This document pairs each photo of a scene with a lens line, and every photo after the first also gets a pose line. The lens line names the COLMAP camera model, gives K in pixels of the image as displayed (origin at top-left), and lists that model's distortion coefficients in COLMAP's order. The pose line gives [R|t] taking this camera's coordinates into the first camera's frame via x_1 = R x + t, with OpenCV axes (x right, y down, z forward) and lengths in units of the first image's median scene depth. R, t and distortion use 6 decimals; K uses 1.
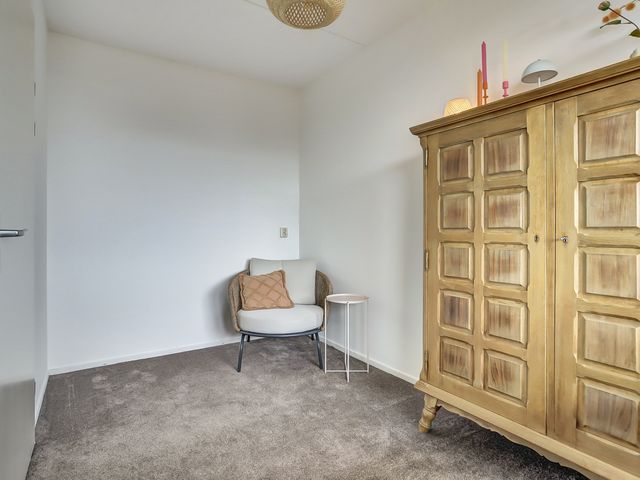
lens RADIAL K [[361.4, 0, 321.8], [0, 361.4, 235.8], [0, 0, 1]] dist [-0.000954, -0.000012]
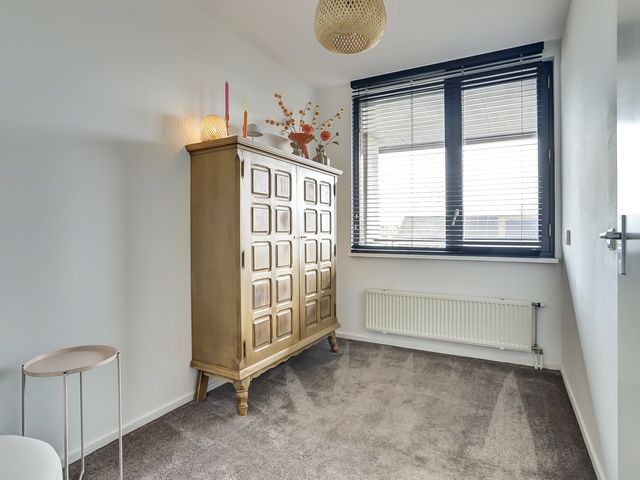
lens RADIAL K [[361.4, 0, 321.8], [0, 361.4, 235.8], [0, 0, 1]] dist [-0.000954, -0.000012]
pose [[-0.459486, -0.007128, 0.888156, -0.911892], [0.010774, 0.999849, 0.013598, -0.021186], [-0.888119, 0.015818, -0.459340, 1.443283]]
